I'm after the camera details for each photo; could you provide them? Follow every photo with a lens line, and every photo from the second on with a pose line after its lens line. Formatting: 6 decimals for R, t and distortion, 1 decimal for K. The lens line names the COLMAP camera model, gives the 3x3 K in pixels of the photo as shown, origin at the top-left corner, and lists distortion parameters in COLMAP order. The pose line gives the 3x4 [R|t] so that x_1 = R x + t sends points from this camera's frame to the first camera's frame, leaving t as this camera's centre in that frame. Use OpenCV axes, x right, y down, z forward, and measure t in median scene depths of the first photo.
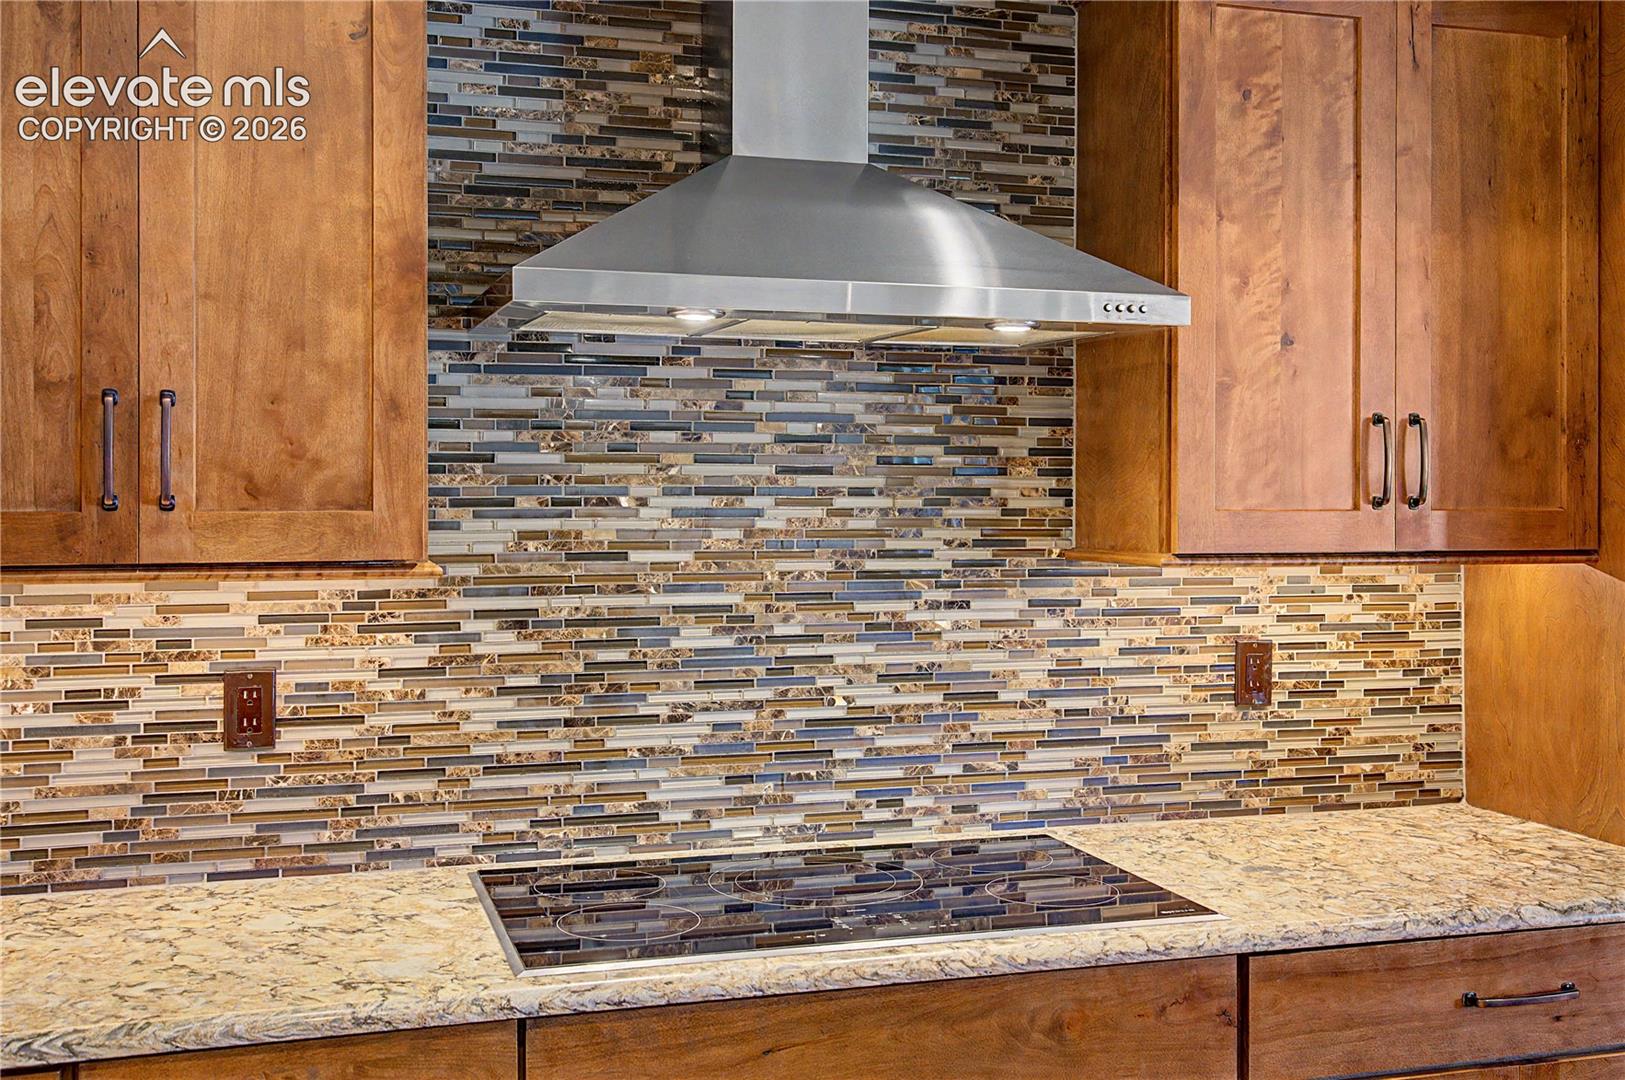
lens RADIAL K [[1637.0, 0, 793.2], [0, 1637.0, 482.1], [0, 0, 1]] dist [0.019440, 0.000000]
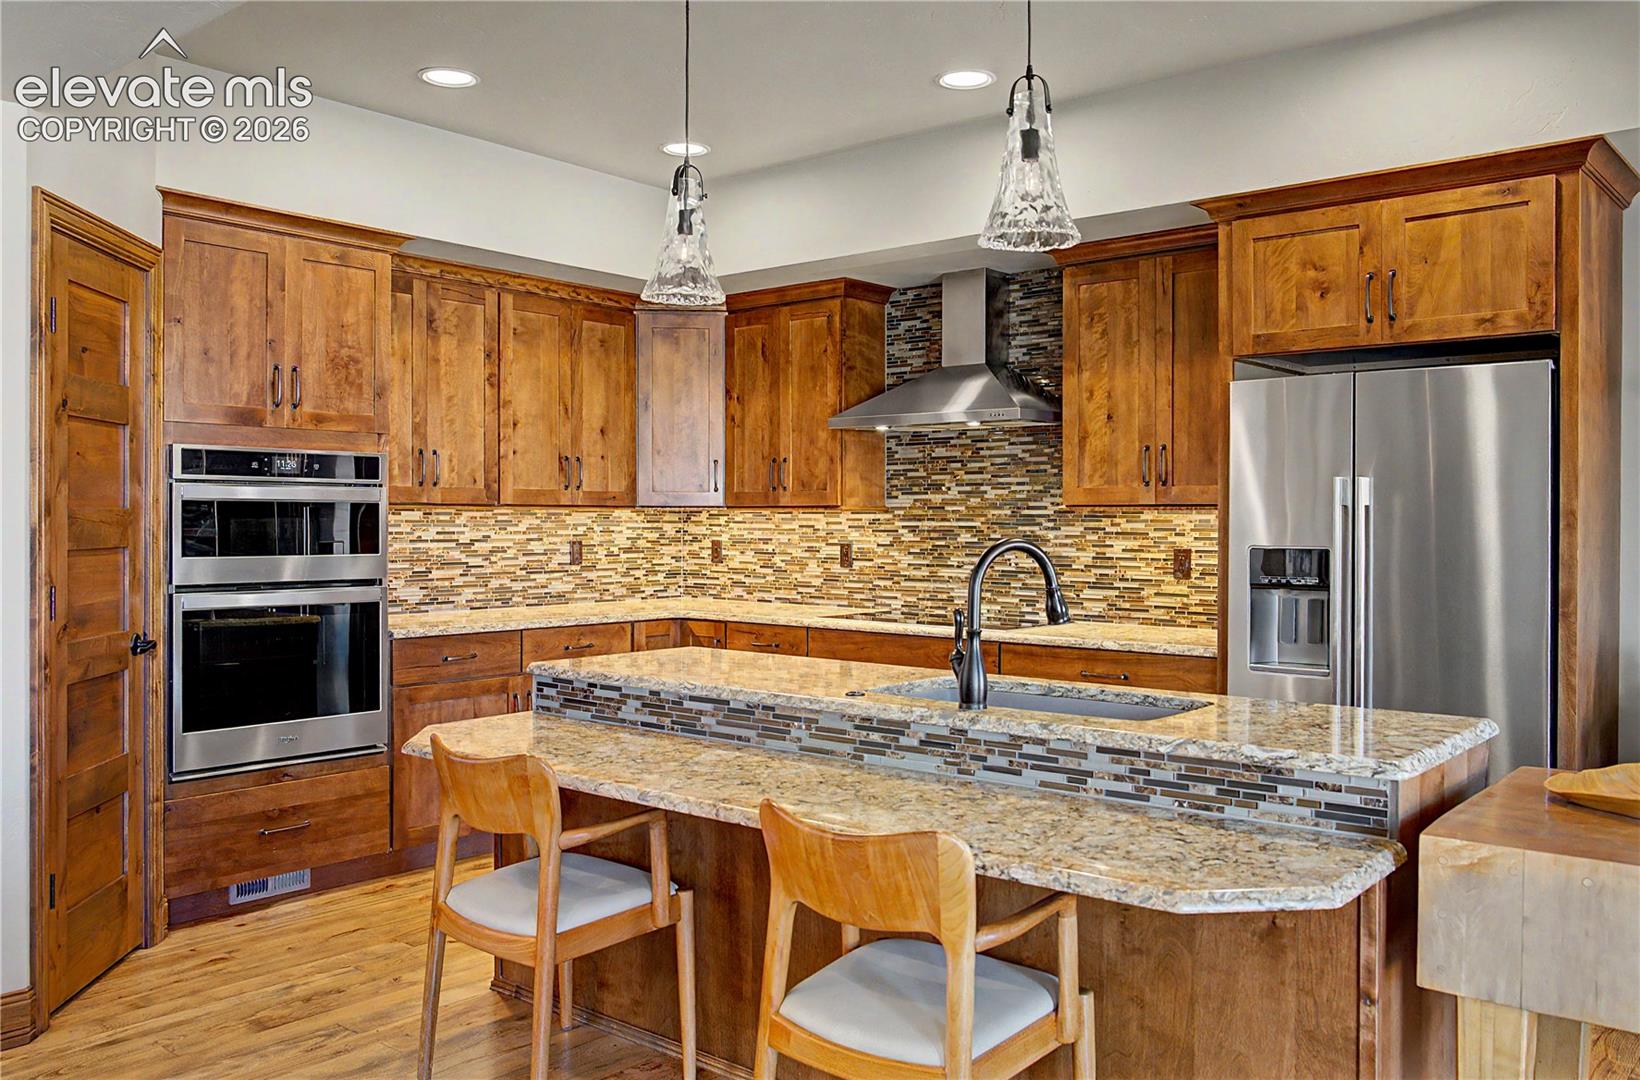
lens RADIAL K [[1306.5, 0, 817.1], [0, 1306.5, 523.2], [0, 0, 1]] dist [-0.025896, -0.008276]
pose [[0.539818, 0.005133, -0.841766, 1.680866], [0.004374, 0.999951, 0.008902, 0.050727], [0.841771, -0.008487, 0.539769, -0.401457]]
